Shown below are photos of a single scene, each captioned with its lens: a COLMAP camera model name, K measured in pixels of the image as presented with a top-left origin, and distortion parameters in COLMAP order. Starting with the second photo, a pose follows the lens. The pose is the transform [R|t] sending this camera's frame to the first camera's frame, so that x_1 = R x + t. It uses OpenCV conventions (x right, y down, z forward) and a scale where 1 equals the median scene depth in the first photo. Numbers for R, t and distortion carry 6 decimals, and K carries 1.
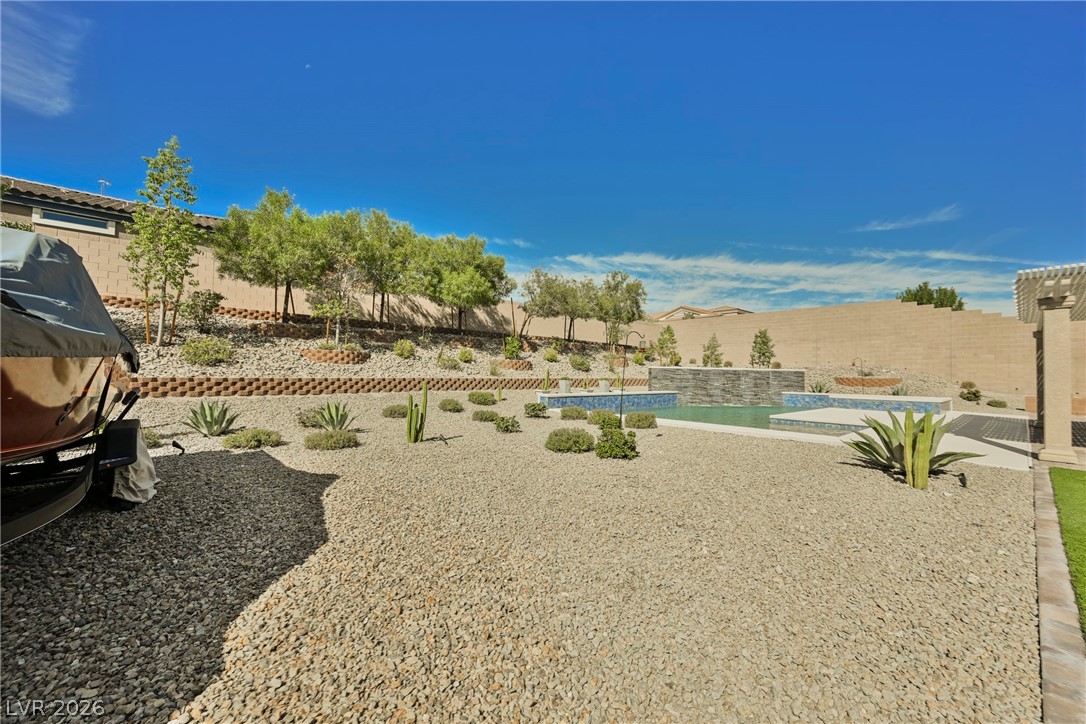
lens RADIAL K [[431.0, 0, 545.2], [0, 431.0, 360.9], [0, 0, 1]] dist [0.001268, 0.000196]
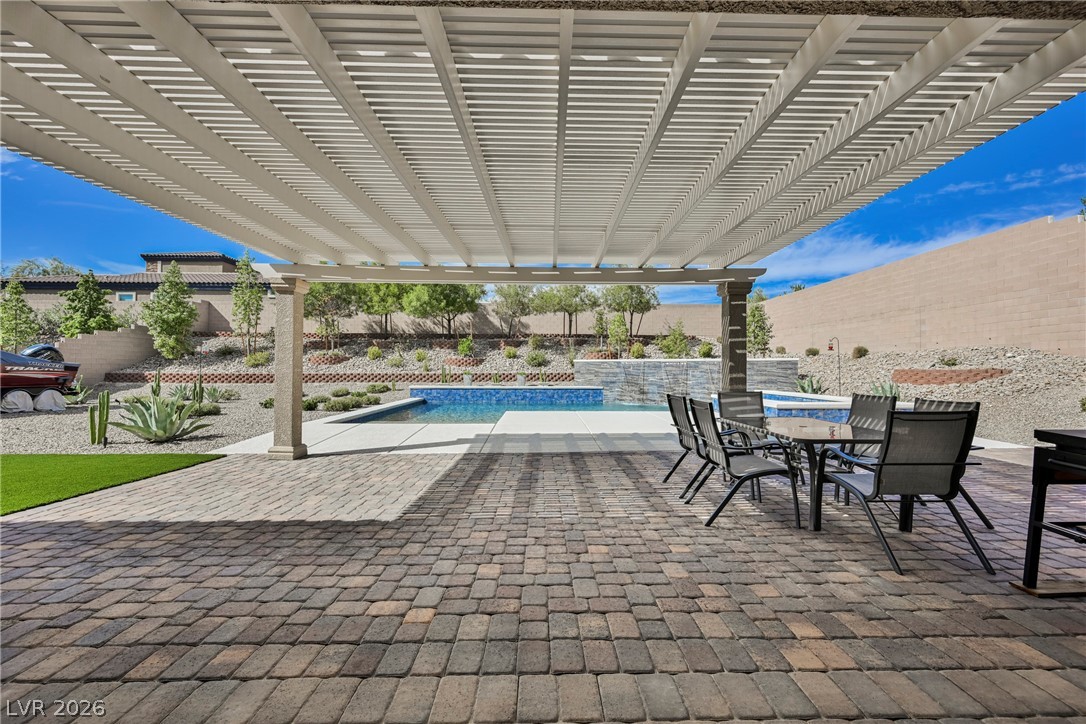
lens RADIAL K [[422.2, 0, 543.0], [0, 422.2, 362.0], [0, 0, 1]] dist [-0.002432, -0.000297]
pose [[0.756100, -0.023258, -0.654042, 0.750757], [0.029849, 0.999554, -0.001039, 0.015167], [0.653775, -0.018737, 0.756457, 0.241147]]
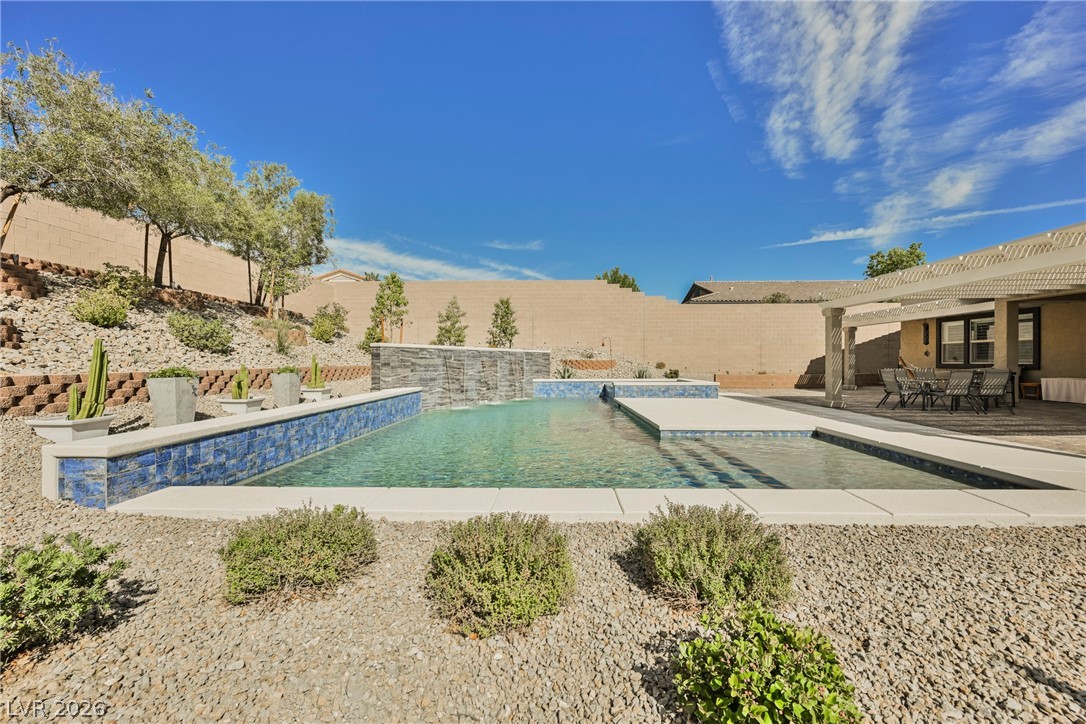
lens RADIAL K [[431.0, 0, 545.2], [0, 431.0, 360.9], [0, 0, 1]] dist [0.001268, 0.000196]
pose [[0.677877, -0.014464, 0.735033, -0.002968], [-0.011061, 0.999493, 0.029869, 0.015393], [-0.735092, -0.028378, 0.677373, 0.466605]]
